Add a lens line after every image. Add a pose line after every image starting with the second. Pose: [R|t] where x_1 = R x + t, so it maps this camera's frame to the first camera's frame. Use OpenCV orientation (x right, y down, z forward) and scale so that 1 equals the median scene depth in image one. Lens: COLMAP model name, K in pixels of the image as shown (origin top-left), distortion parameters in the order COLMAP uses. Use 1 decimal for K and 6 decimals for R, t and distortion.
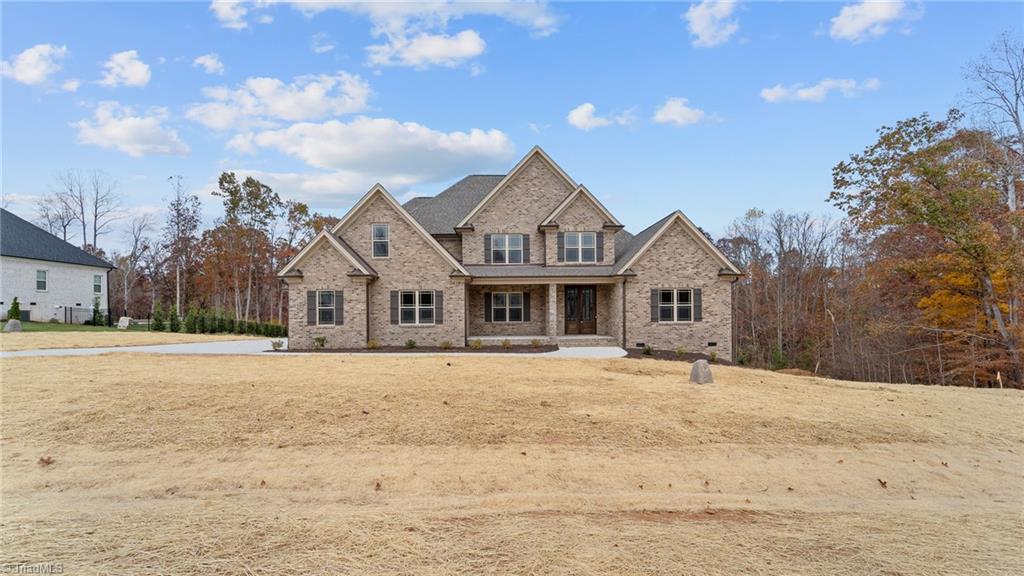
lens RADIAL K [[428.7, 0, 511.2], [0, 428.7, 313.3], [0, 0, 1]] dist [-0.000597, -0.000009]
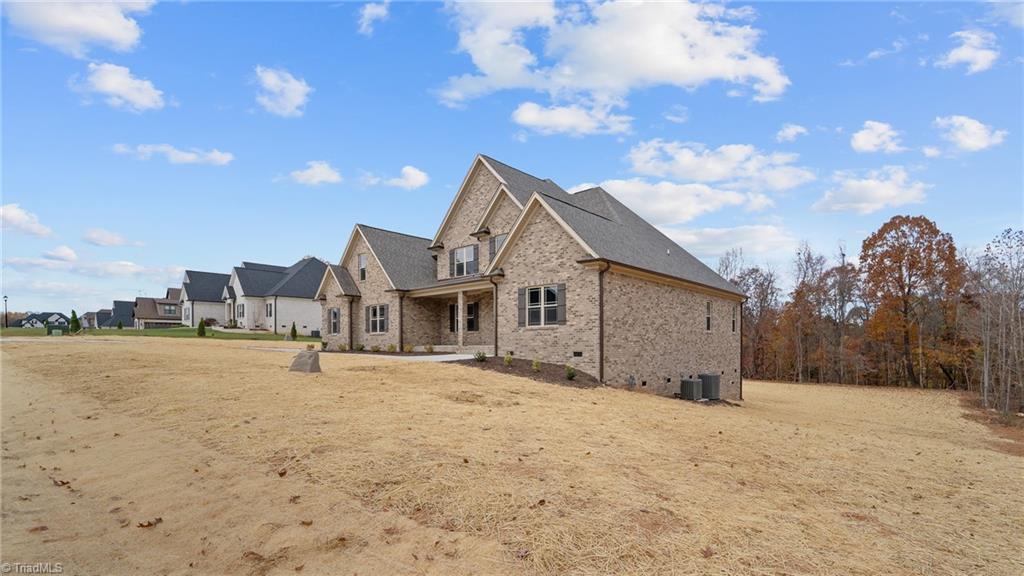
lens RADIAL K [[457.3, 0, 517.2], [0, 457.3, 348.0], [0, 0, 1]] dist [0.000796, 0.000110]
pose [[0.720099, 0.010919, -0.693785, 0.964787], [-0.004166, 0.999926, 0.011413, 0.052505], [0.693859, -0.005328, 0.720092, 0.331124]]
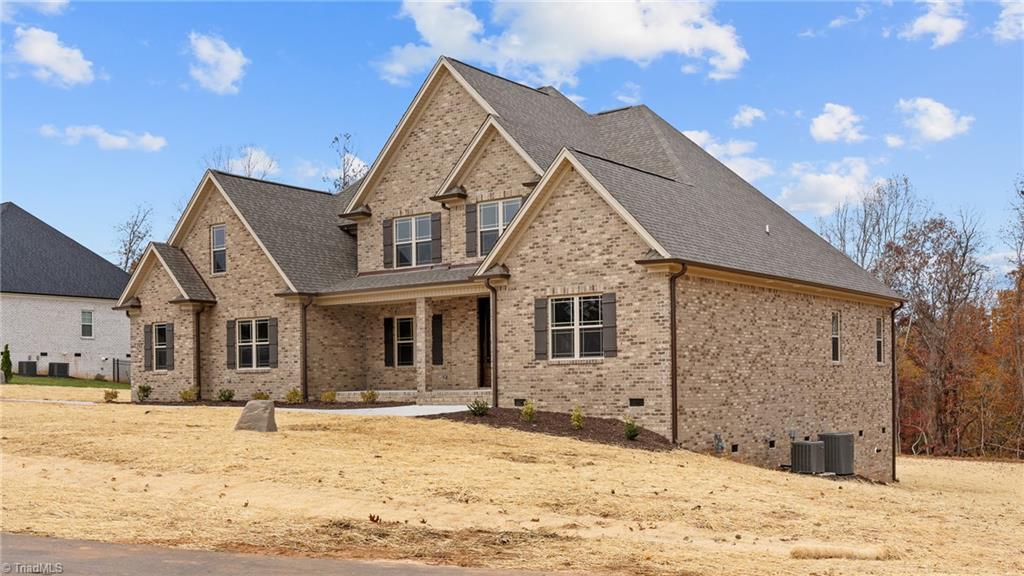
lens RADIAL K [[1099.9, 0, 478.8], [0, 1099.9, 385.1], [0, 0, 1]] dist [0.018922, 0.002716]
pose [[0.769857, -0.001559, -0.638214, 1.152919], [0.004742, 0.999983, 0.003277, 0.047364], [0.638198, -0.005549, 0.769852, -0.111810]]
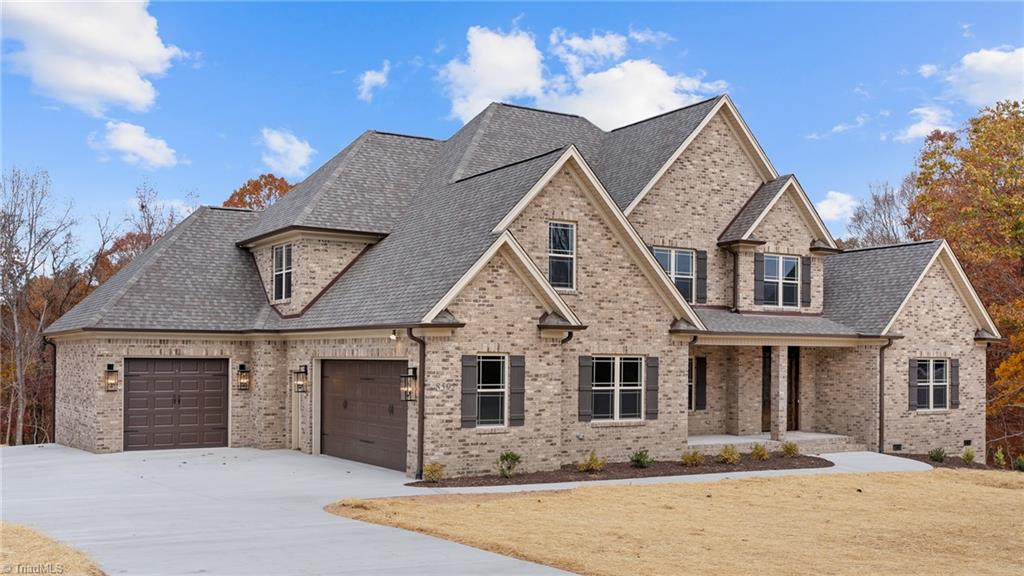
lens RADIAL K [[1028.0, 0, 511.1], [0, 1028.0, 351.1], [0, 0, 1]] dist [0.003654, -0.007817]
pose [[0.856908, 0.017390, 0.515175, -0.963936], [-0.013063, 0.999842, -0.012021, -0.041589], [-0.515303, 0.003571, 0.857000, -0.003181]]
